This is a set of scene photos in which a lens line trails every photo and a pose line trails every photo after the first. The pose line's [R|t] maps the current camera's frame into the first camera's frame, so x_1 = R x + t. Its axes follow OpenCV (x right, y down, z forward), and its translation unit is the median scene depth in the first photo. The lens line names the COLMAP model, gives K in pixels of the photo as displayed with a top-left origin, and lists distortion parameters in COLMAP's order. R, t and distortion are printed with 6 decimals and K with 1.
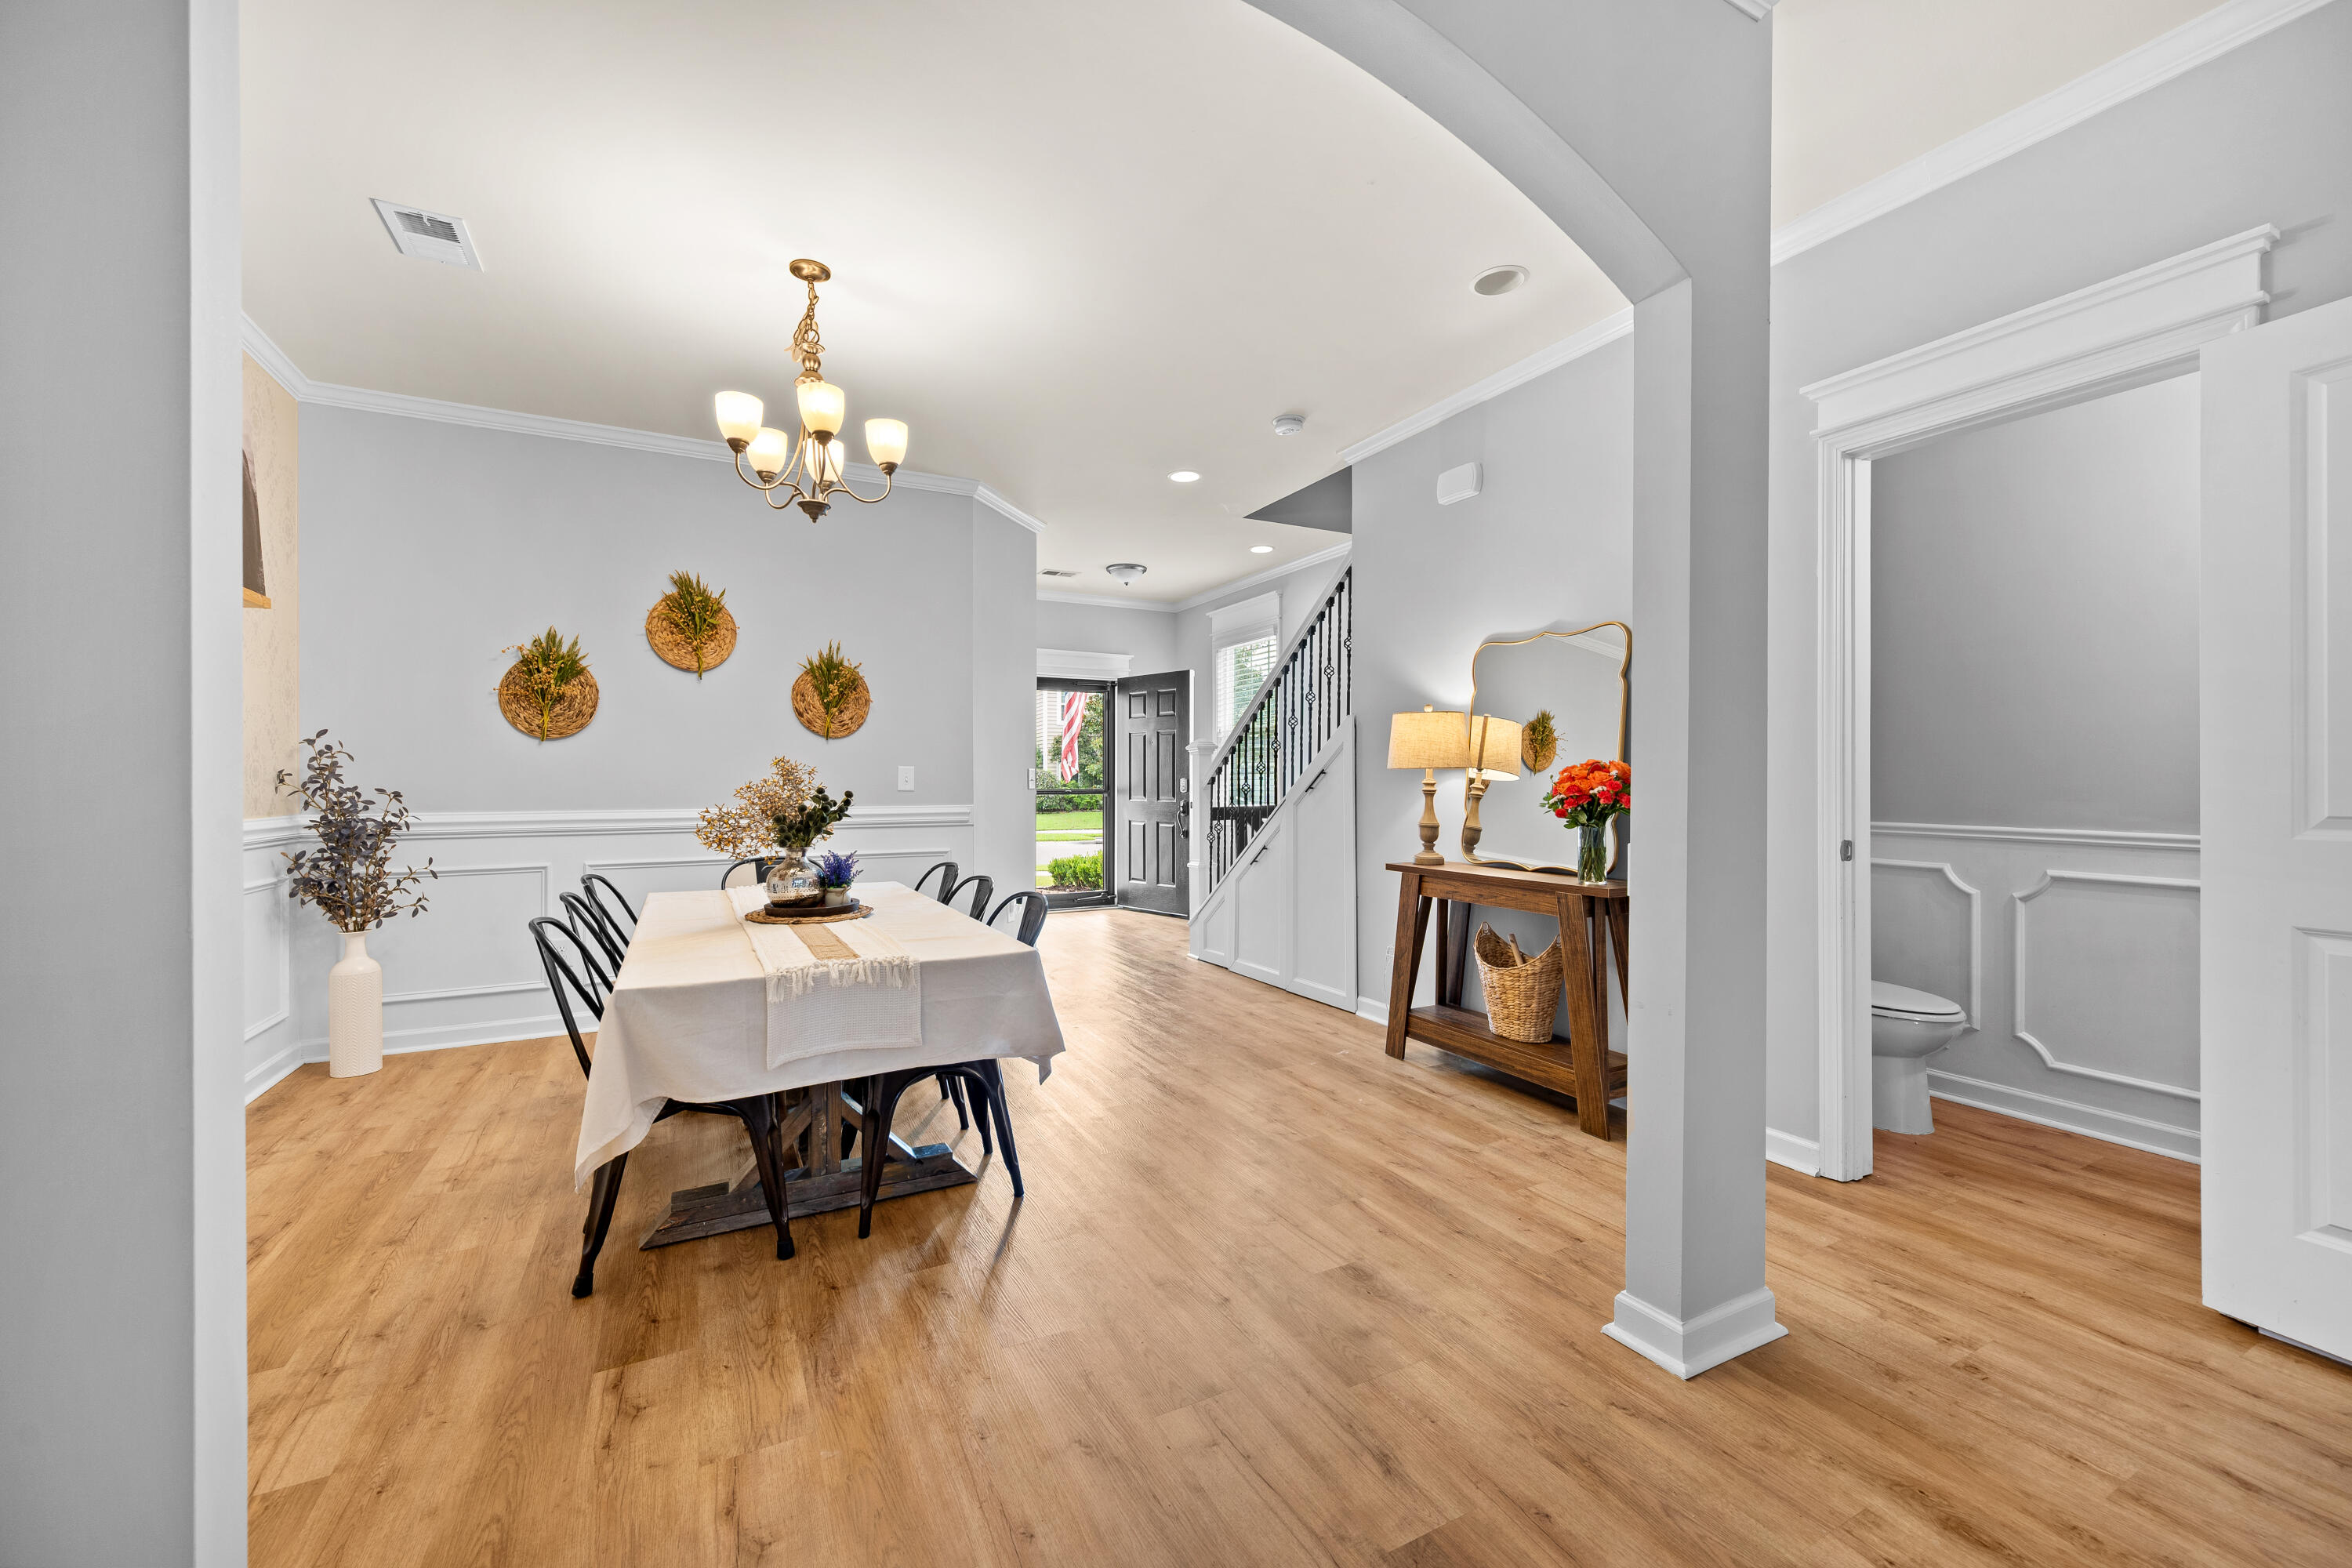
lens RADIAL K [[921.1, 0, 1171.9], [0, 921.1, 774.5], [0, 0, 1]] dist [-0.002448, 0.000965]
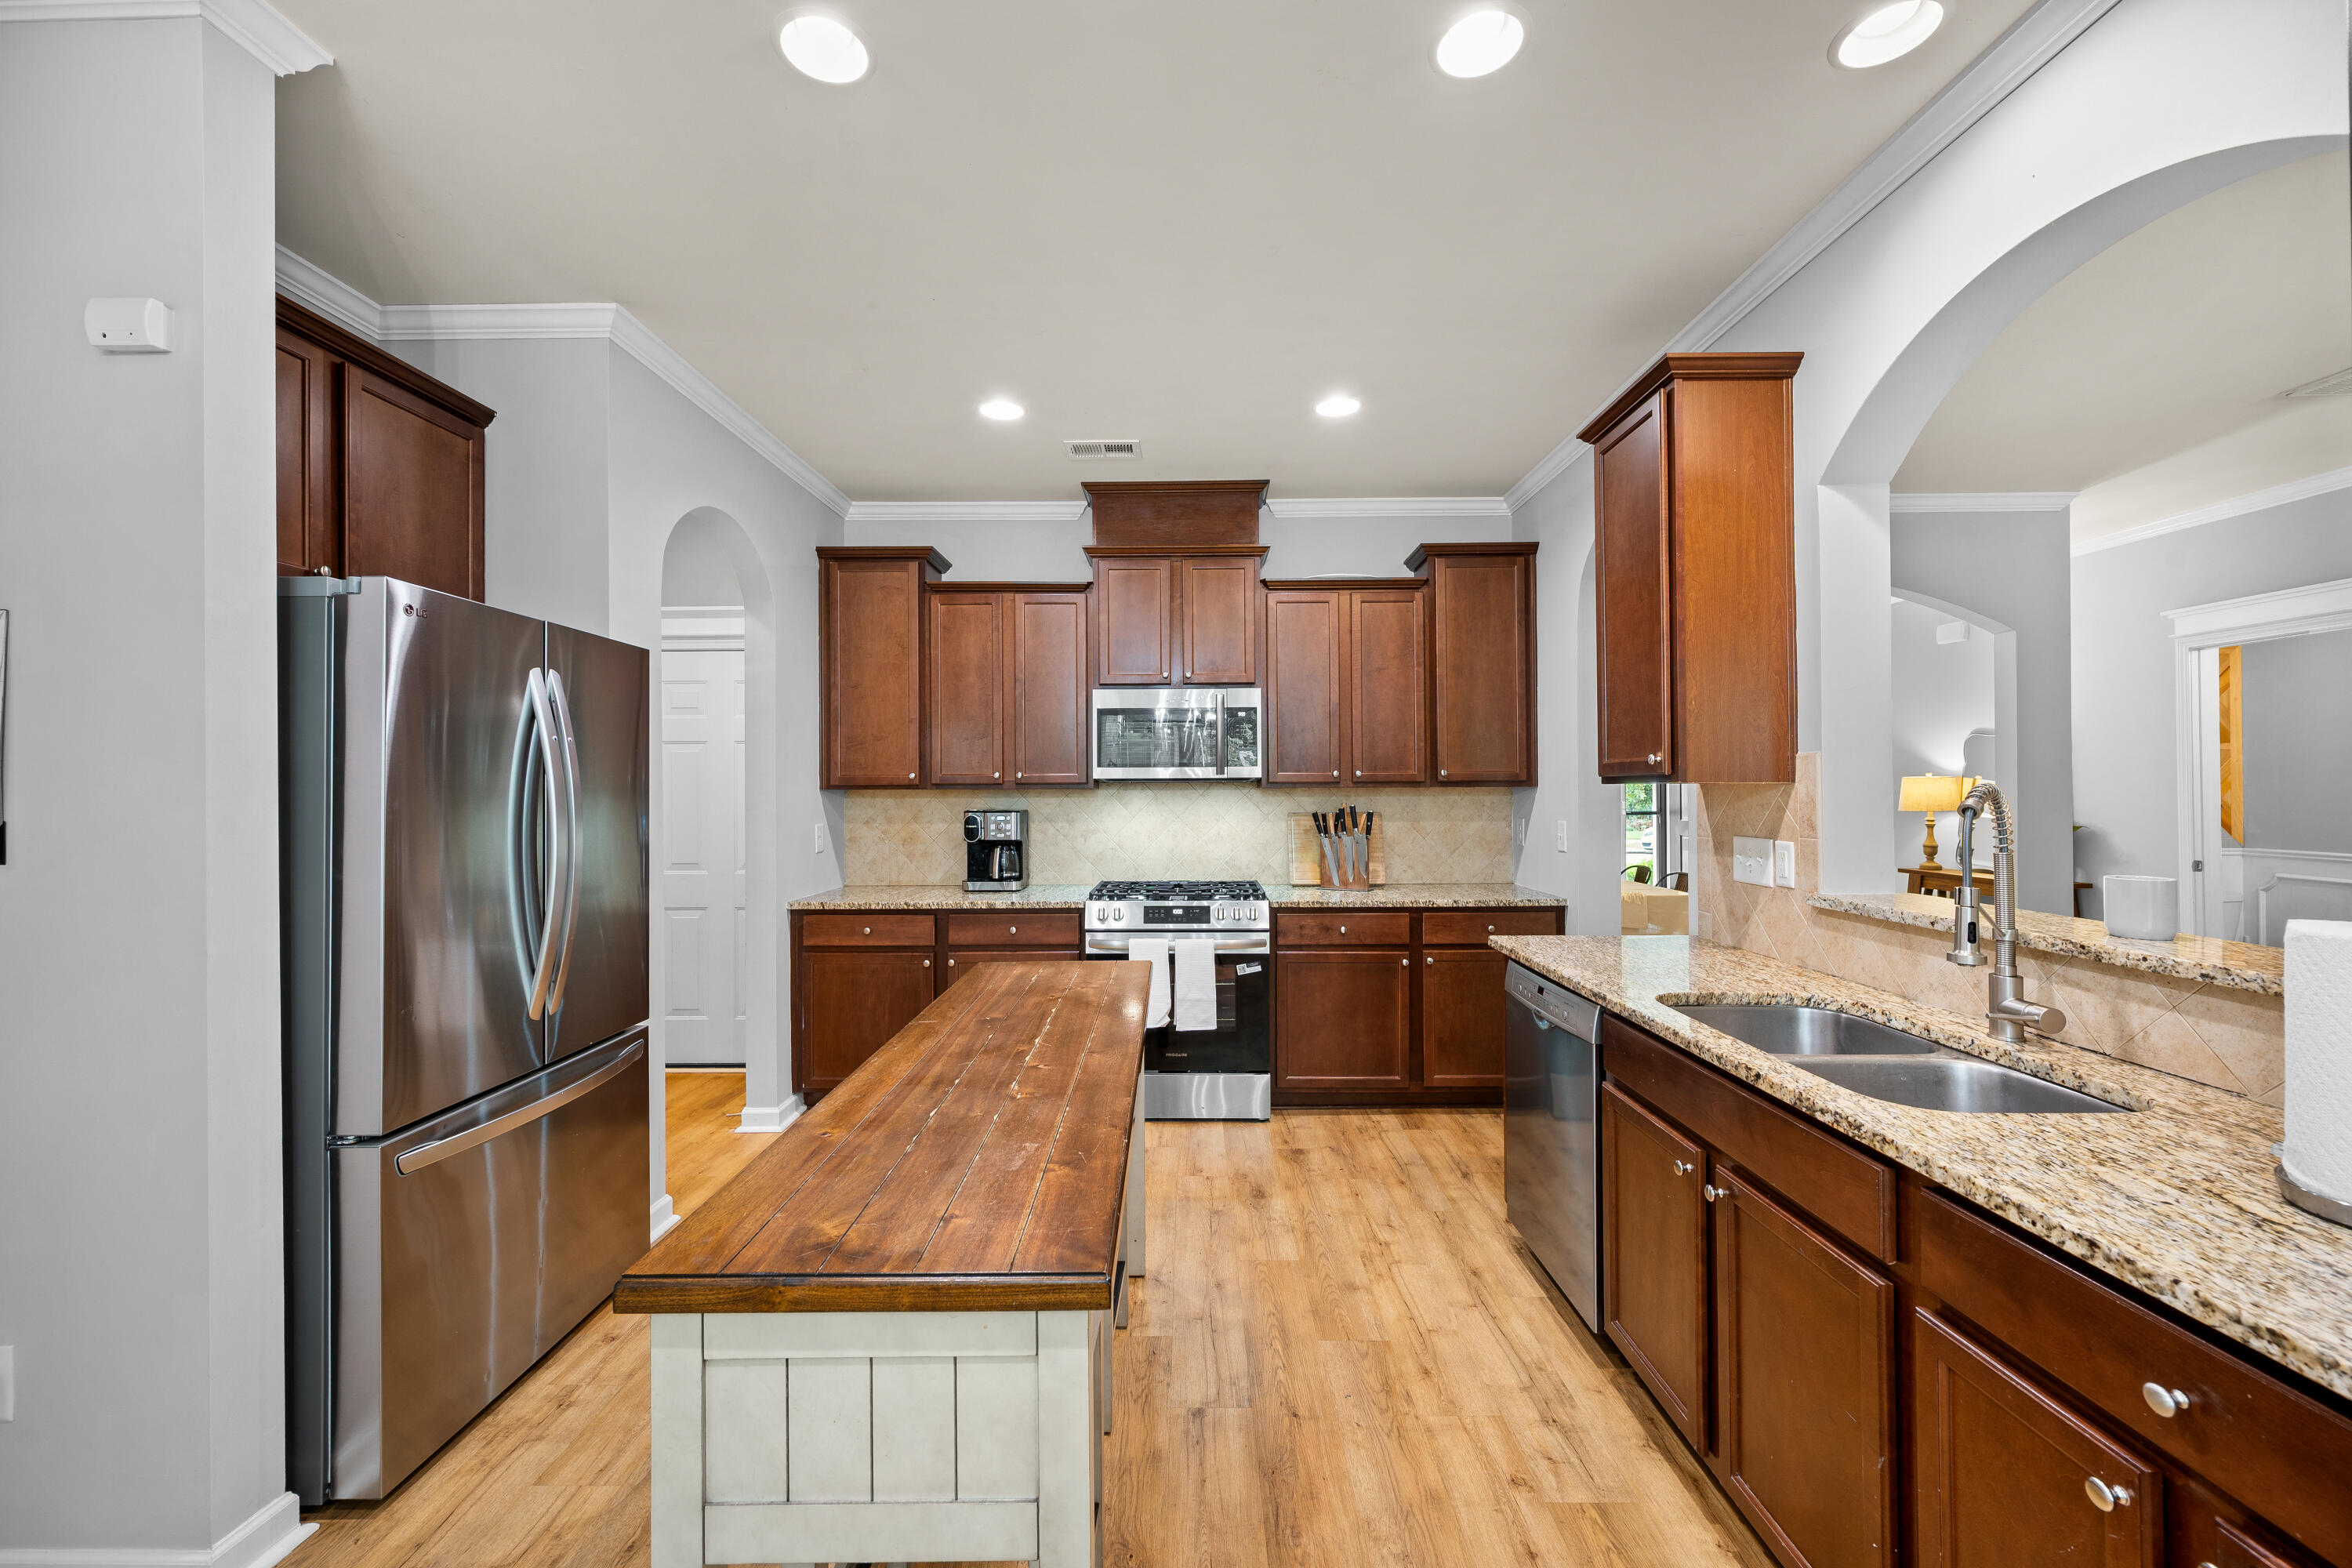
lens RADIAL K [[921.1, 0, 1174.7], [0, 921.1, 780.6], [0, 0, 1]] dist [-0.002448, 0.000965]
pose [[0.880458, -0.008861, -0.474042, -0.111932], [0.008490, 0.999960, -0.002924, -0.059522], [0.474049, -0.001450, 0.880497, -0.954178]]
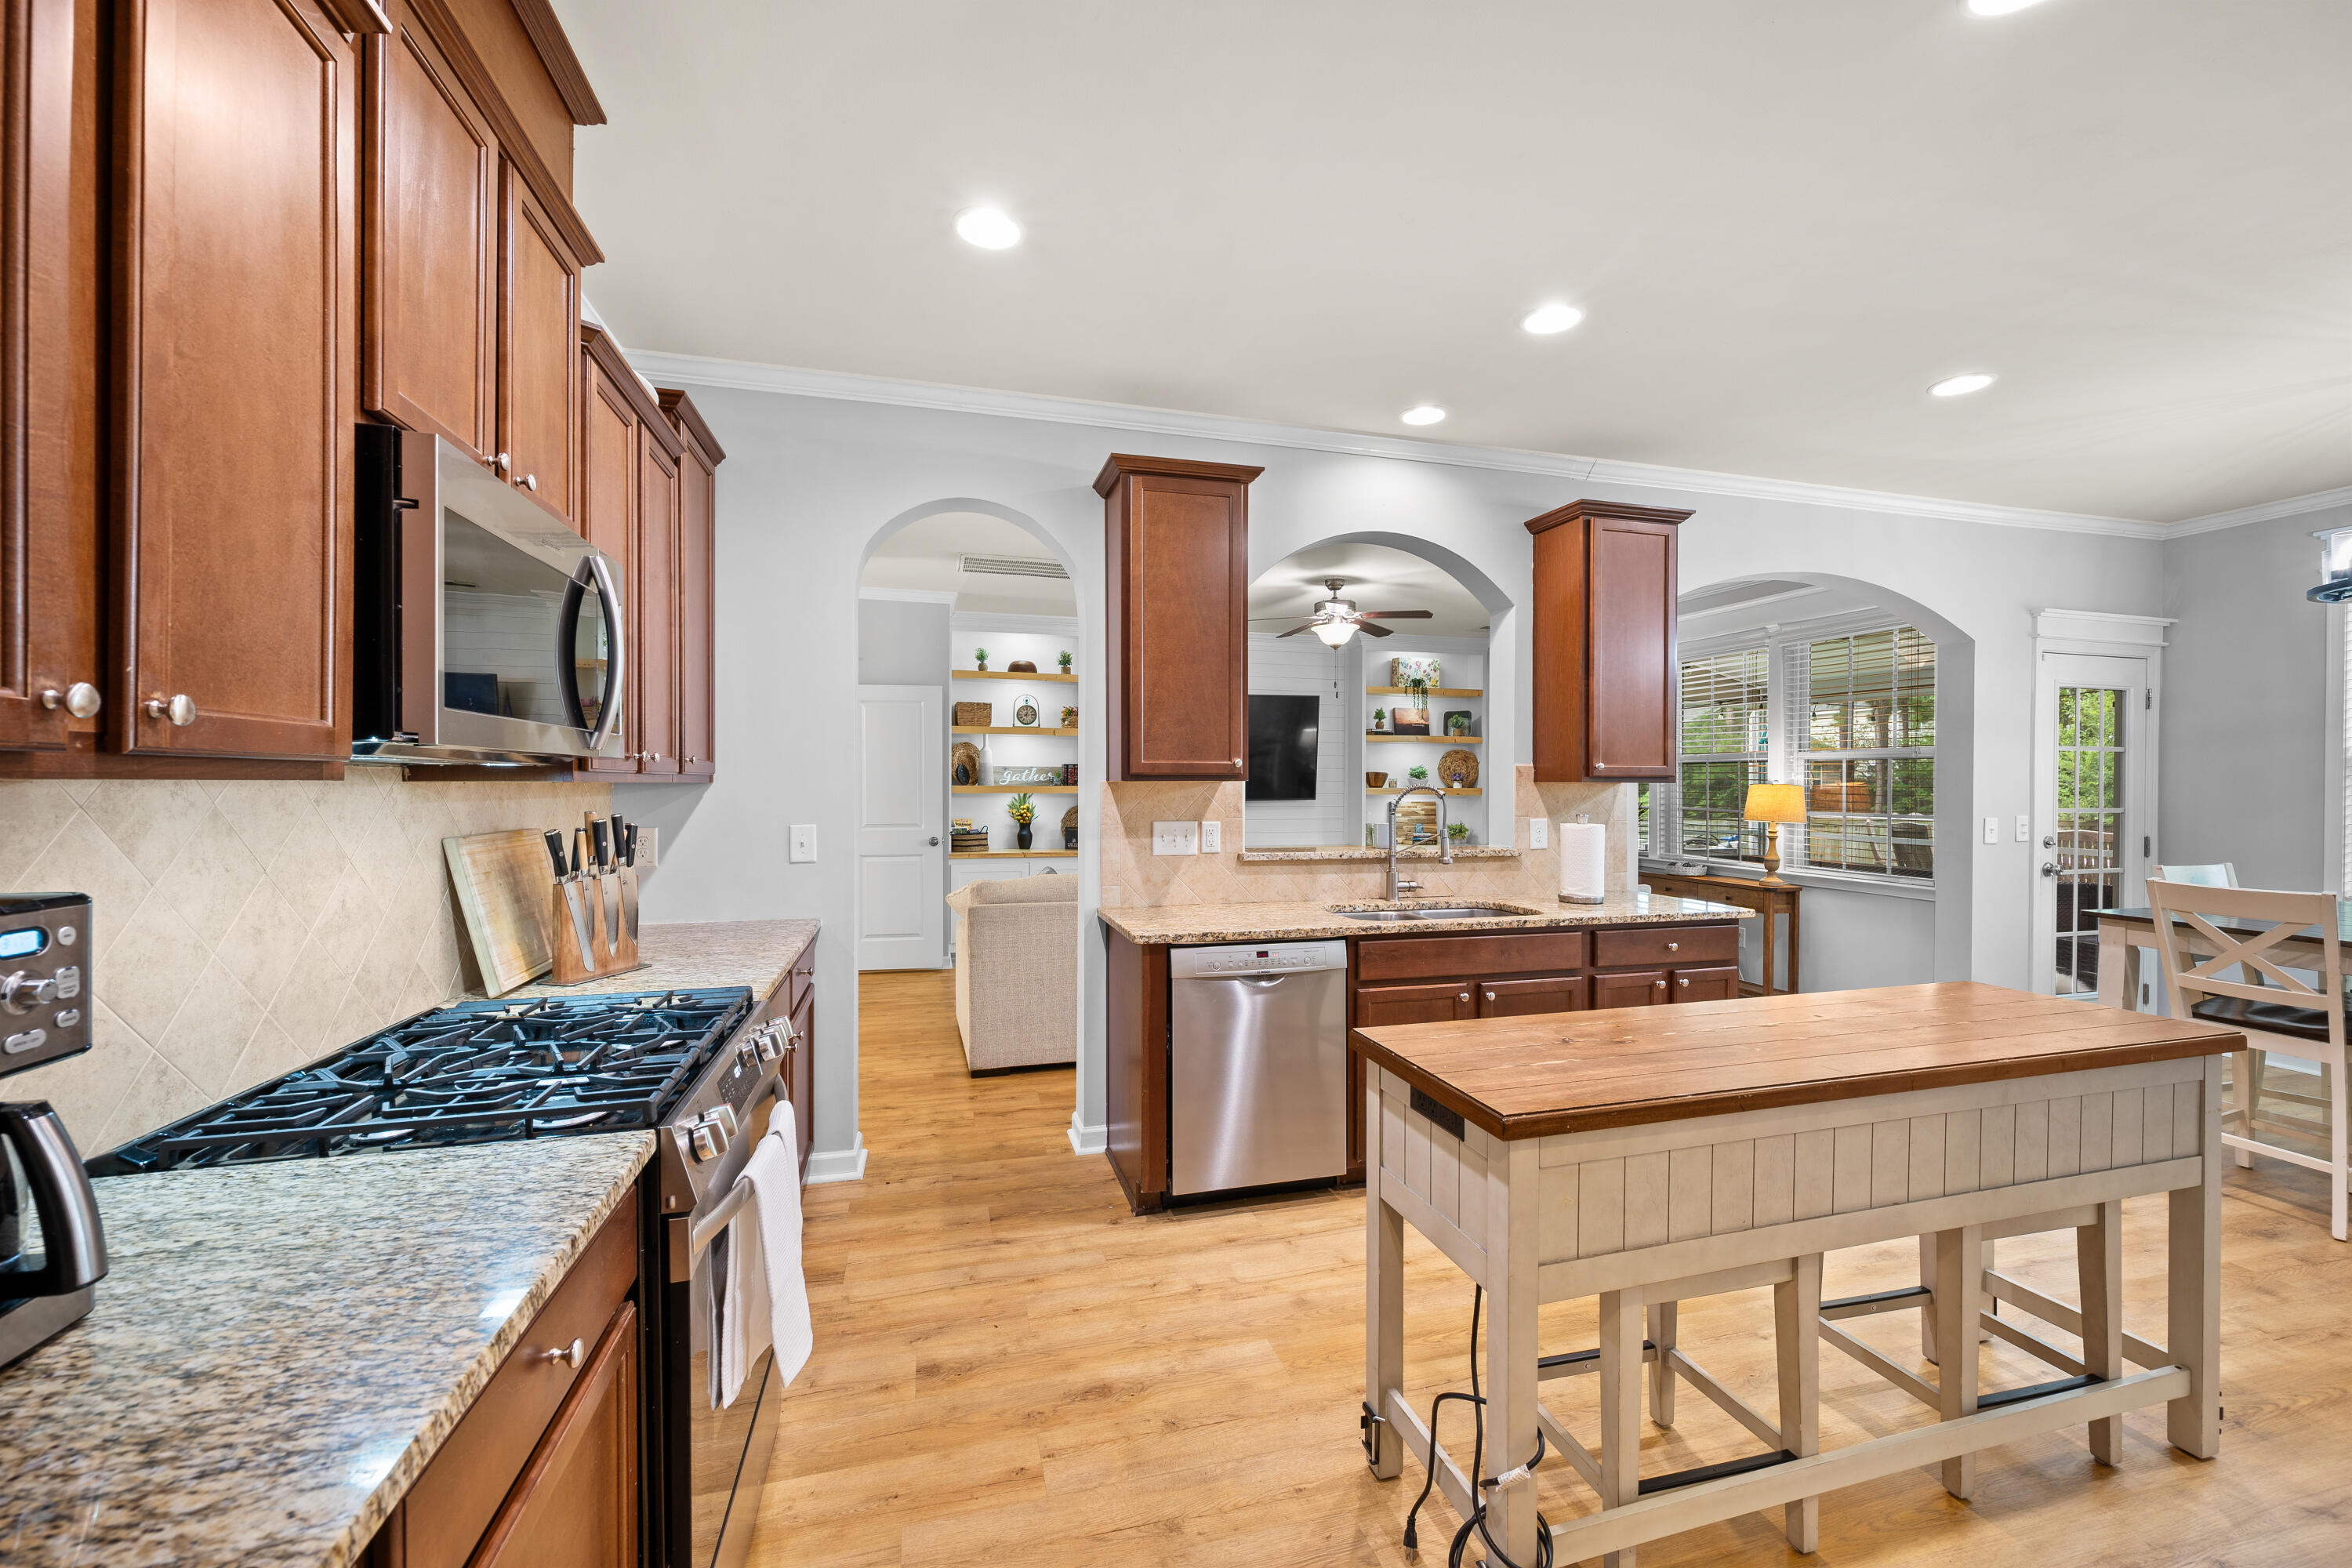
lens RADIAL K [[921.1, 0, 1177.8], [0, 921.1, 786.8], [0, 0, 1]] dist [-0.002448, 0.000965]
pose [[0.212270, -0.003218, 0.977206, -0.869585], [-0.009090, 0.999945, 0.005267, -0.056046], [-0.977169, -0.010001, 0.212229, -0.420770]]
